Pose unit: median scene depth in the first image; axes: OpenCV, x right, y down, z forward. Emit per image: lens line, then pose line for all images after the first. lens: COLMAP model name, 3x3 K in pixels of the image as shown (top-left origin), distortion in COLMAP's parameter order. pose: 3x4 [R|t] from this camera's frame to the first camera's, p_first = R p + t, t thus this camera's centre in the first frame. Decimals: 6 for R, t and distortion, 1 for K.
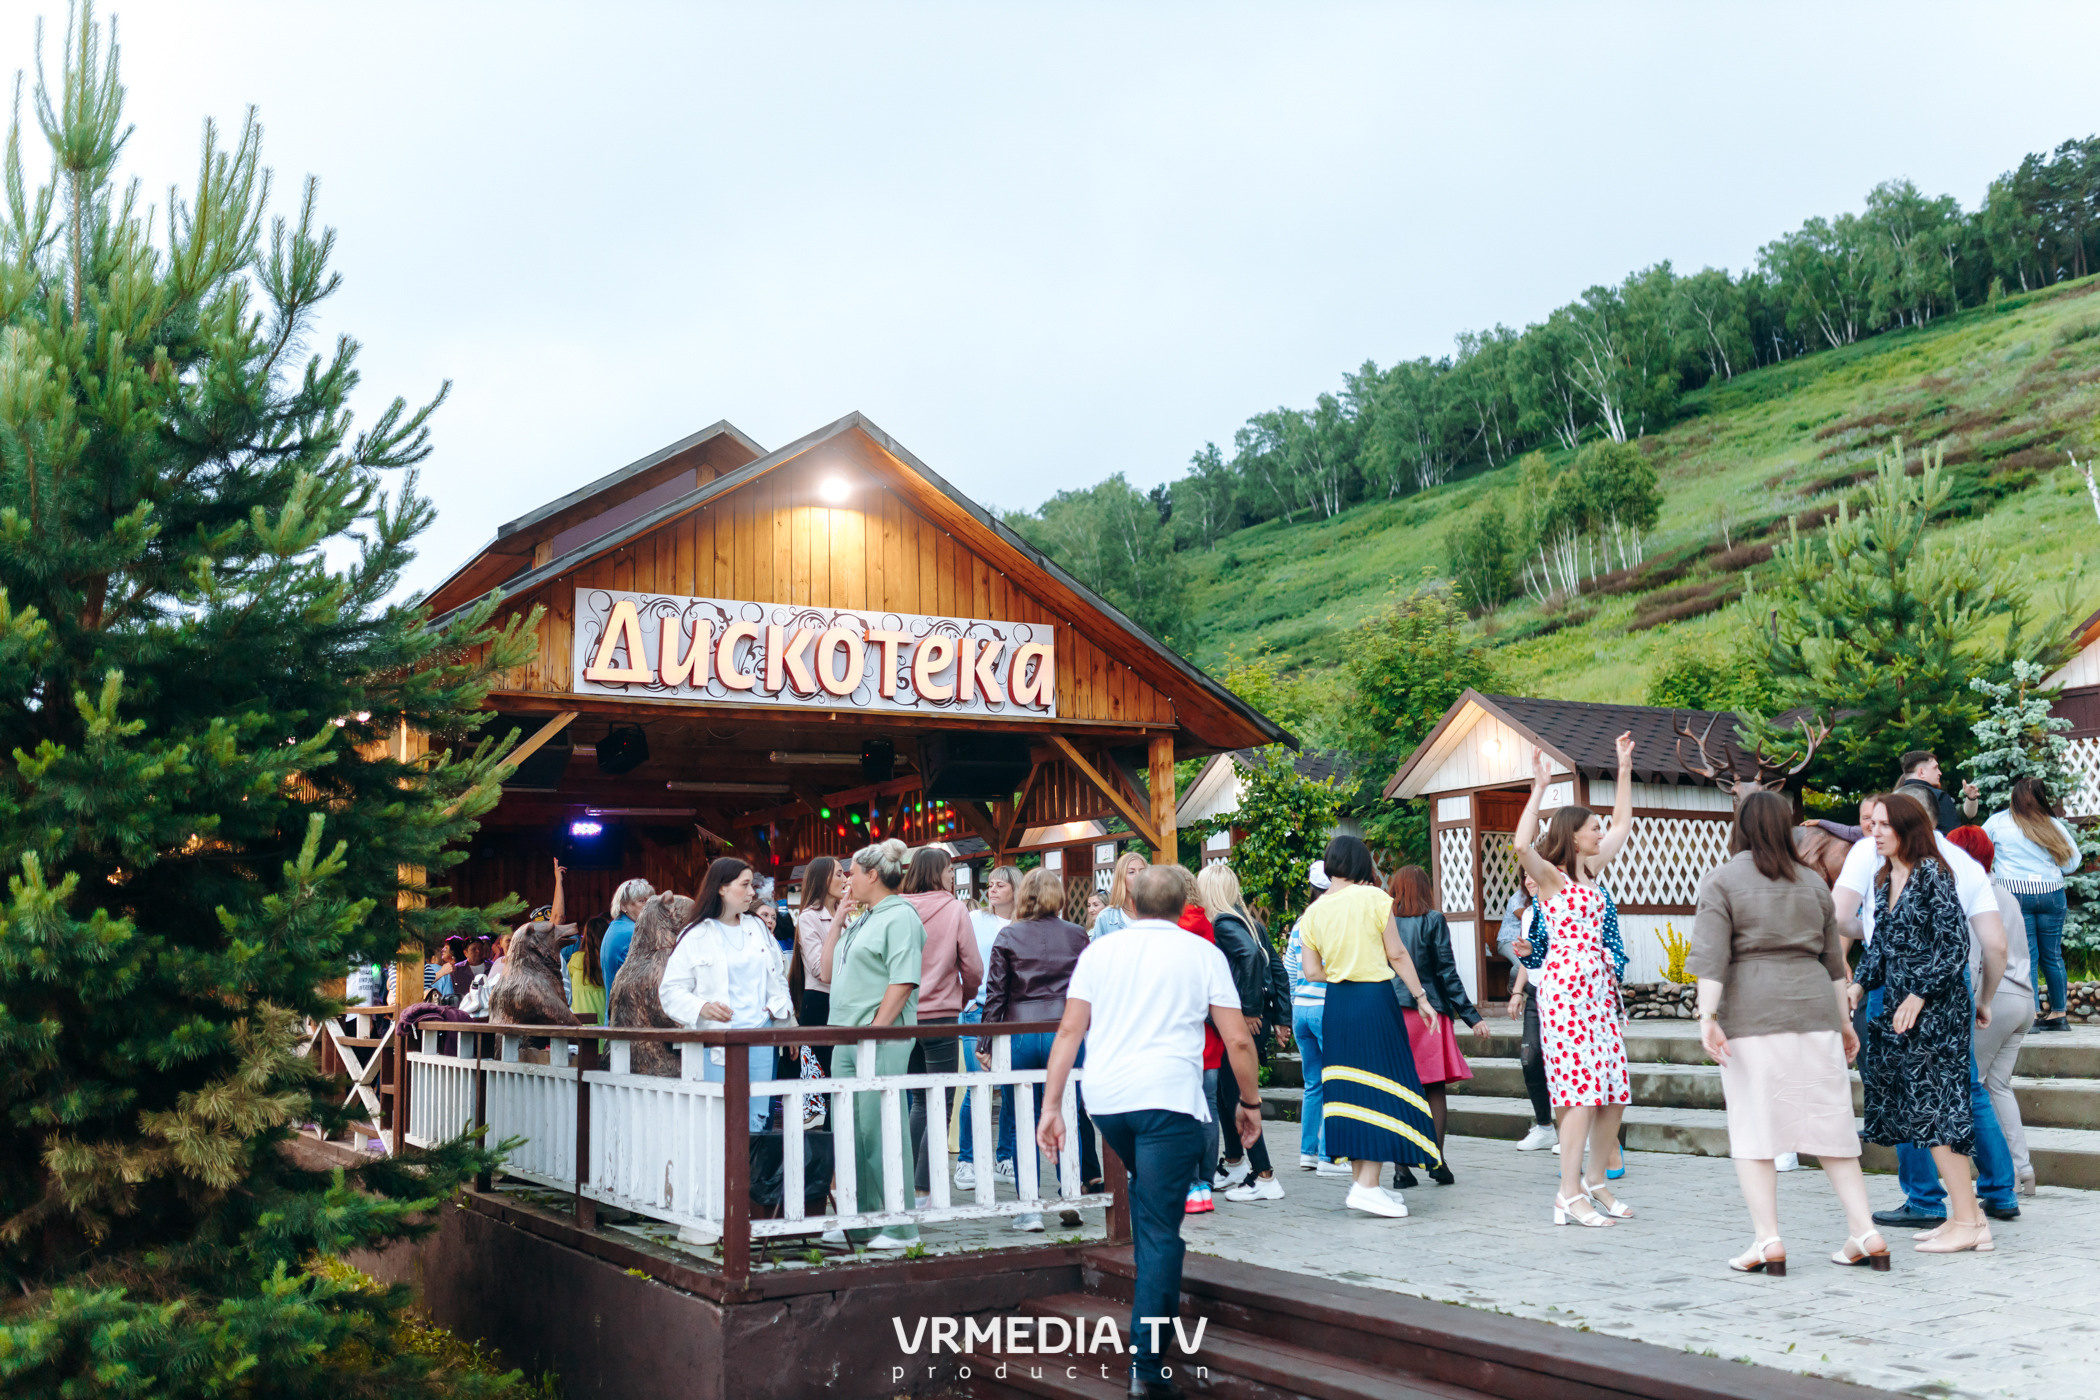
lens RADIAL K [[2012.7, 0, 1050.0], [0, 2012.7, 700.0], [0, 0, 1]] dist [-0.000700, 0.003802]
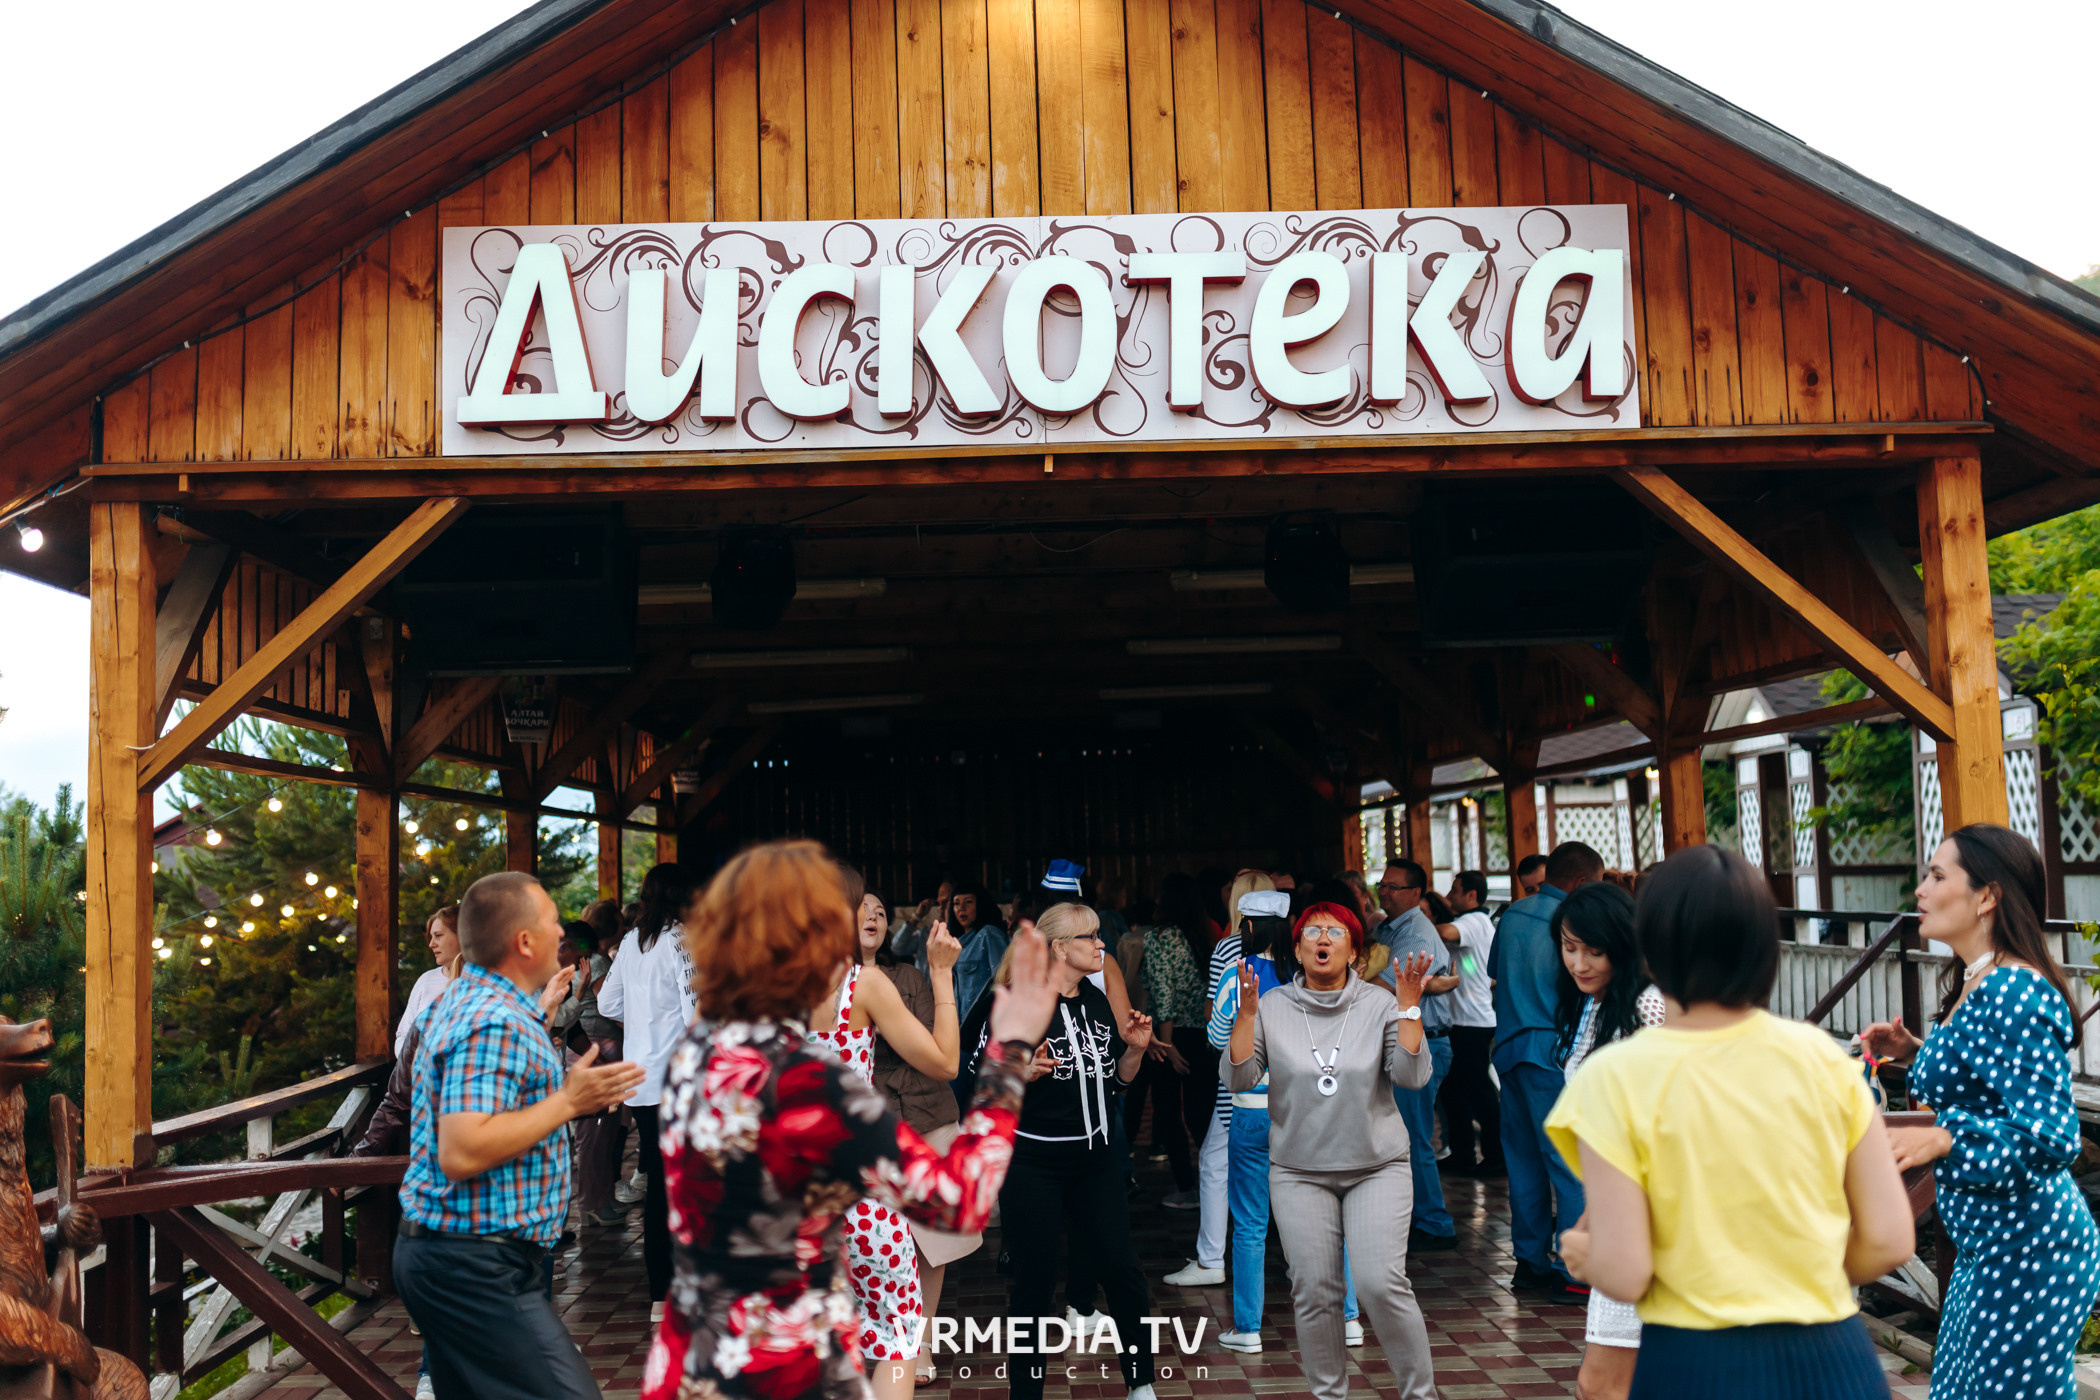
lens RADIAL K [[2096.2, 0, 1026.2], [0, 2096.2, 696.8], [0, 0, 1]] dist [0.001494, -0.001790]
pose [[0.879761, -0.044140, -0.473363, 0.096722], [0.073576, 0.996326, 0.043837, 0.037154], [0.469689, -0.073394, 0.879776, 0.589114]]
